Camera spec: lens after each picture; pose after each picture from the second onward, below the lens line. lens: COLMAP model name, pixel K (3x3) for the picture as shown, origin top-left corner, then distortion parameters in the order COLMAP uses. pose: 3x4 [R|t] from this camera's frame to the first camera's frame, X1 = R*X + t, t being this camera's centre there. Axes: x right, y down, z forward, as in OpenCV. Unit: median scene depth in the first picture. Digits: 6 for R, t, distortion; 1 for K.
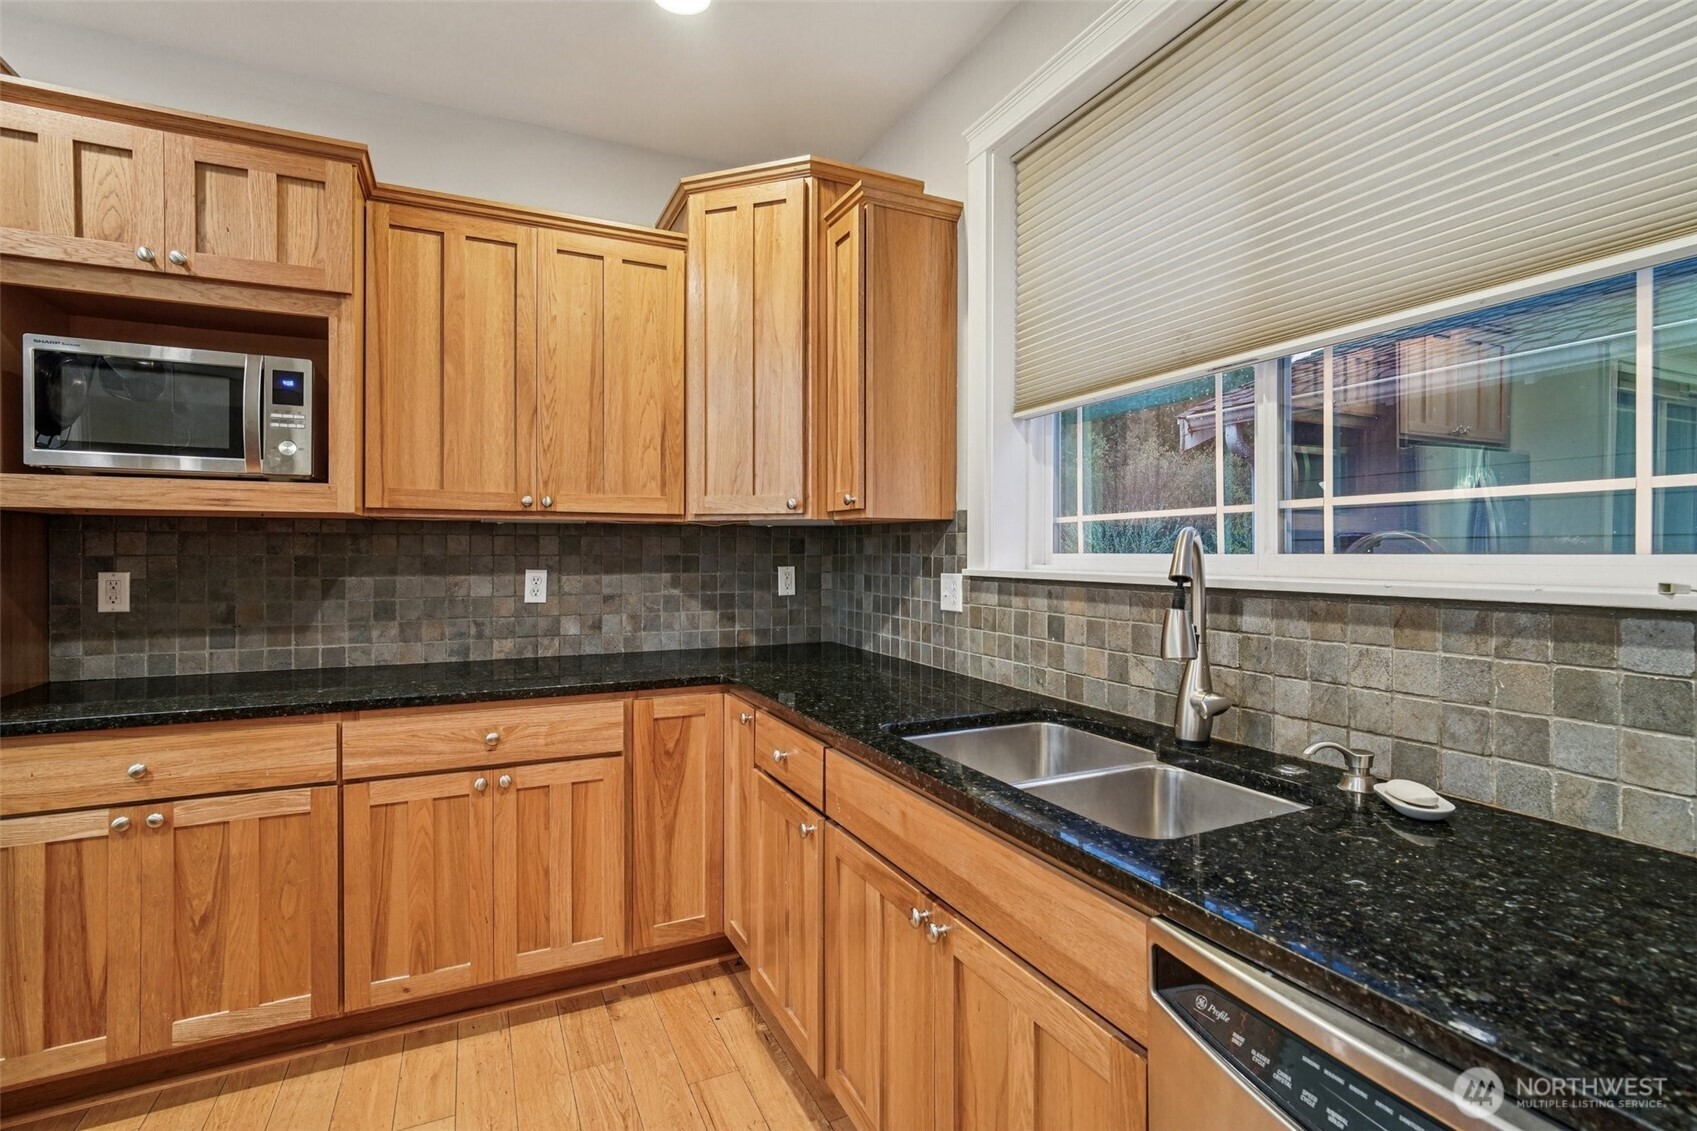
lens RADIAL K [[795.8, 0, 853.4], [0, 795.8, 560.0], [0, 0, 1]] dist [-0.004250, 0.000204]
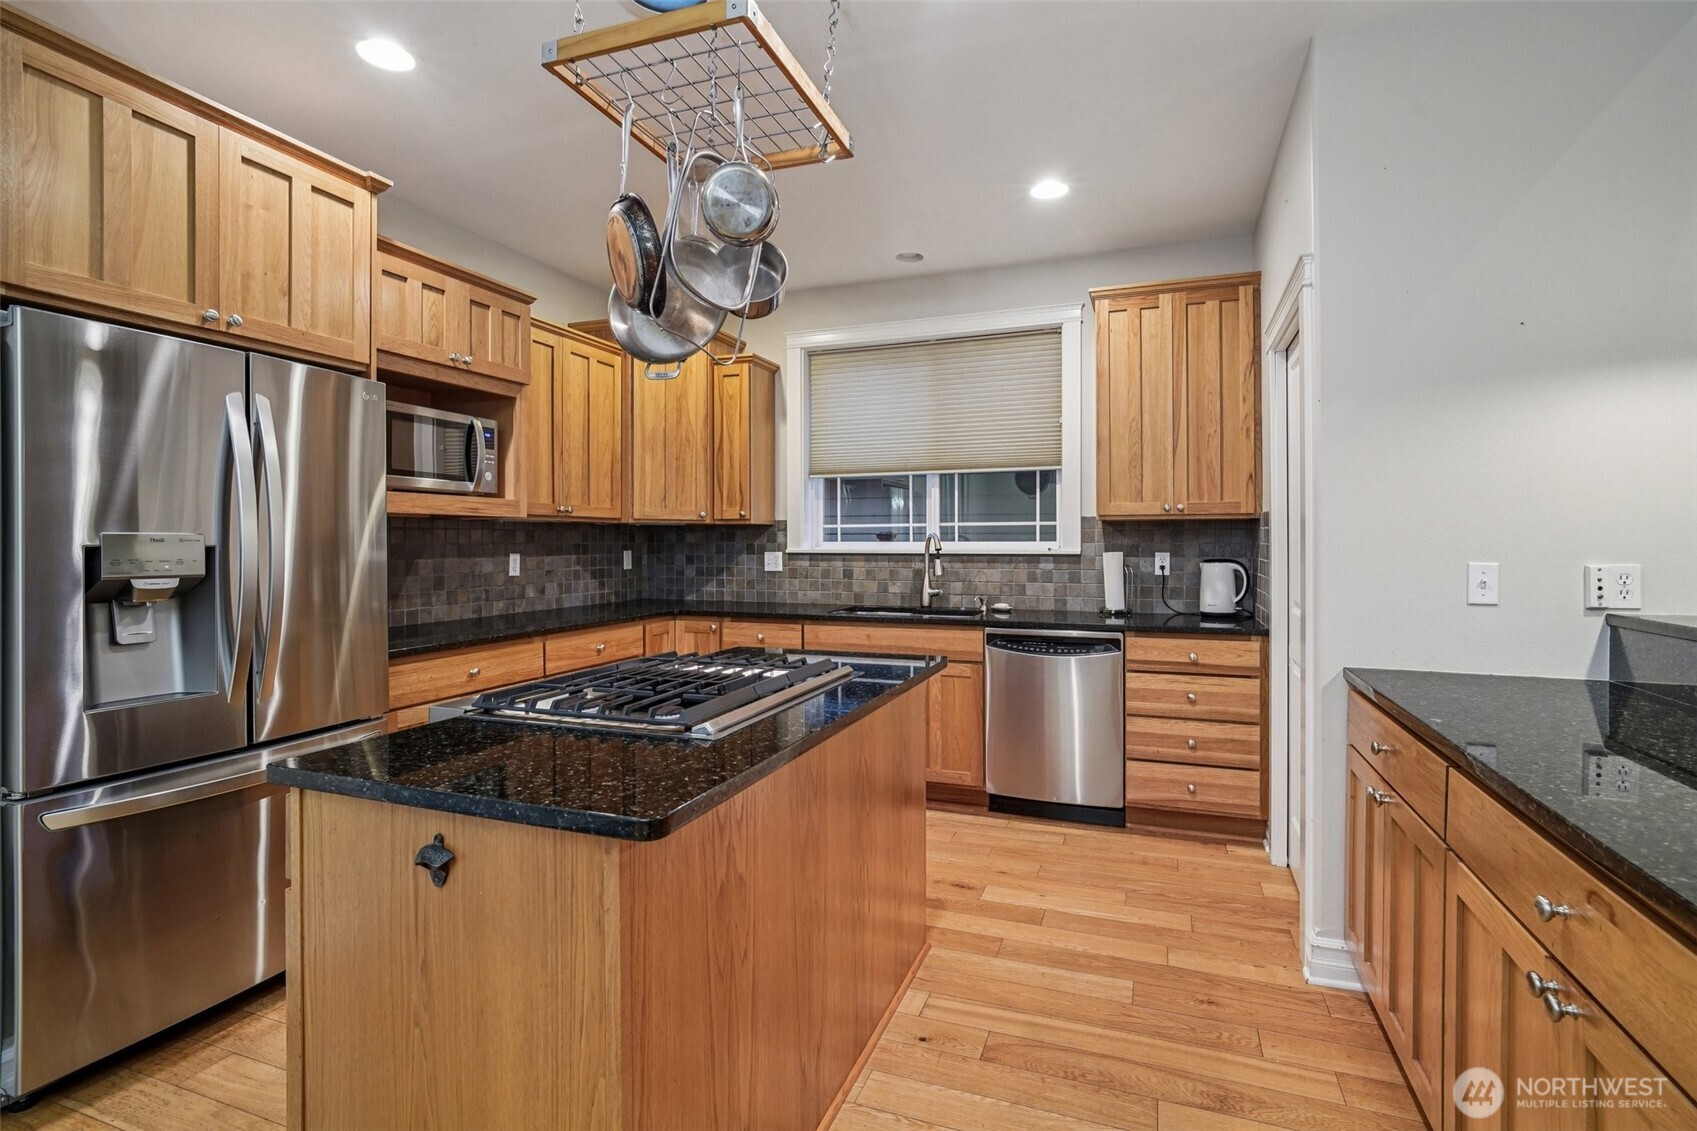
lens RADIAL K [[799.2, 0, 853.7], [0, 799.2, 544.6], [0, 0, 1]] dist [-0.005004, 0.000311]
pose [[0.722705, -0.003369, 0.691148, -1.112473], [0.008002, 0.999962, -0.003494, 0.006997], [-0.691110, 0.008056, 0.722704, -0.571655]]
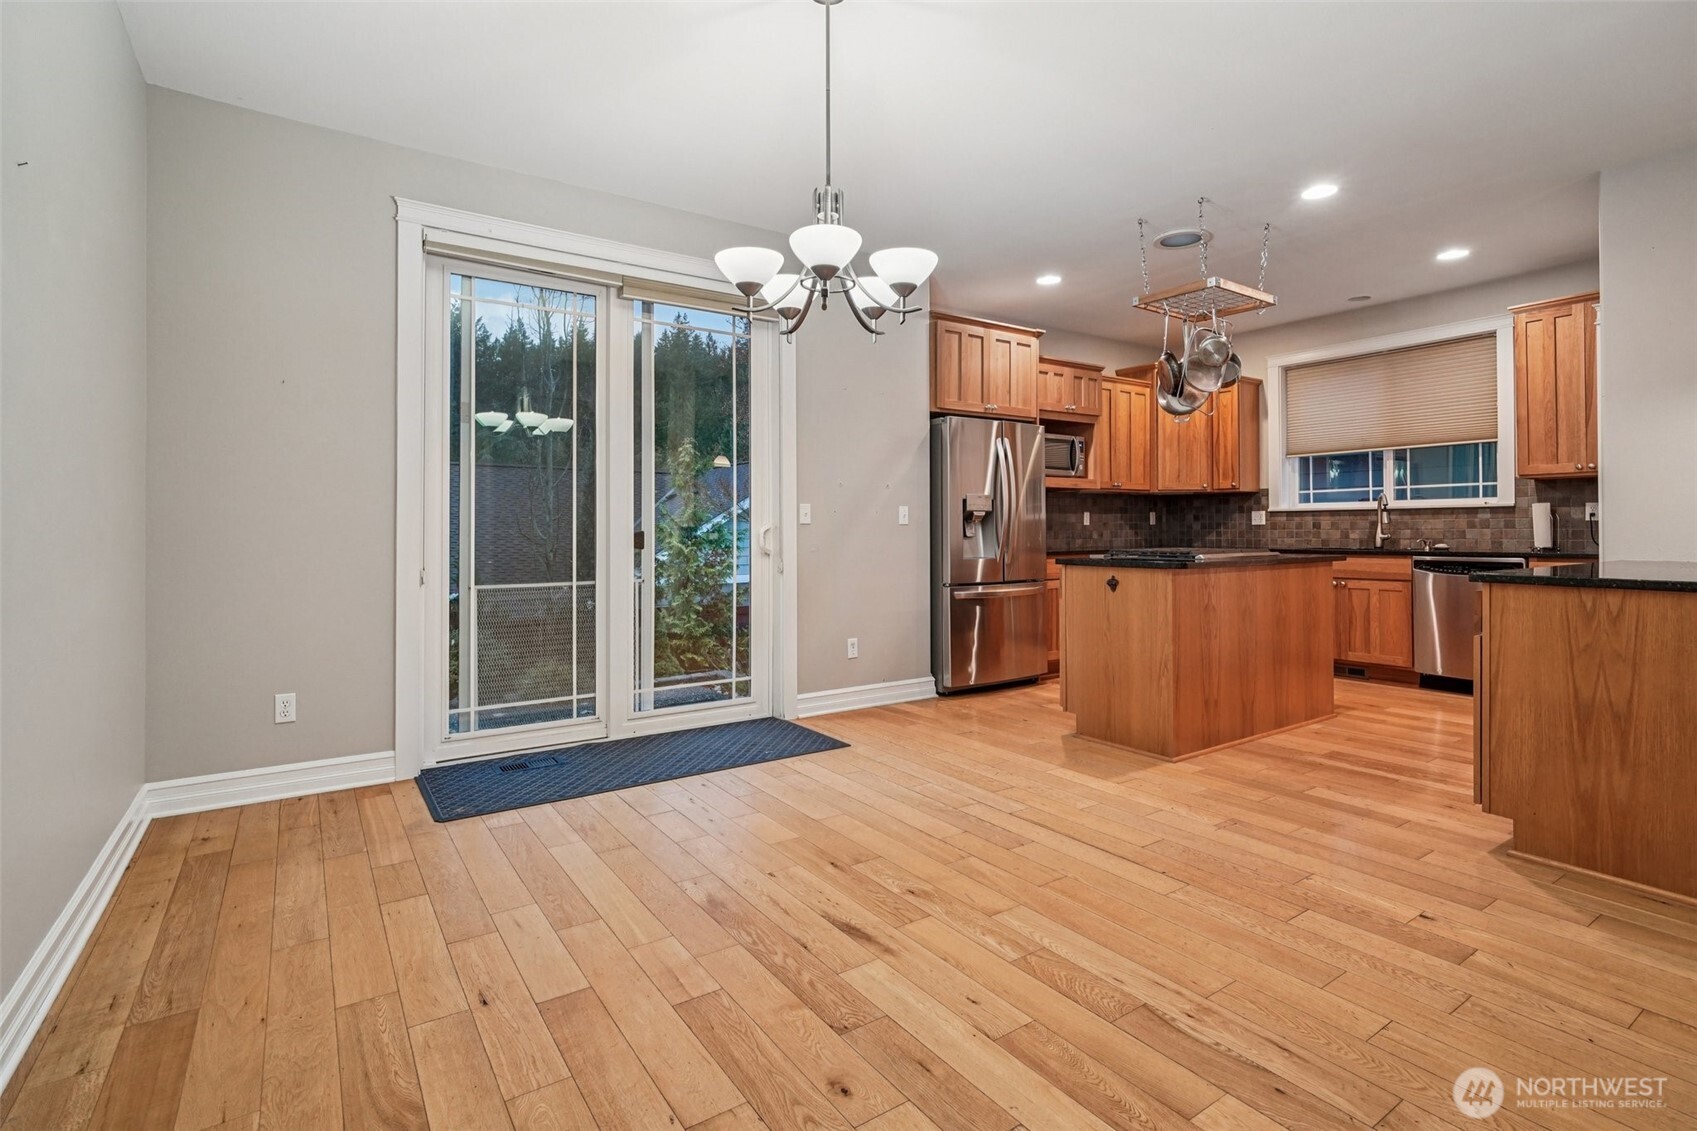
lens RADIAL K [[801.5, 0, 844.6], [0, 801.5, 532.8], [0, 0, 1]] dist [-0.023779, 0.000839]
pose [[0.989820, -0.005878, 0.142202, -1.738201], [0.006902, 0.999954, -0.006704, 0.103162], [-0.142156, 0.007617, 0.989815, -1.584629]]
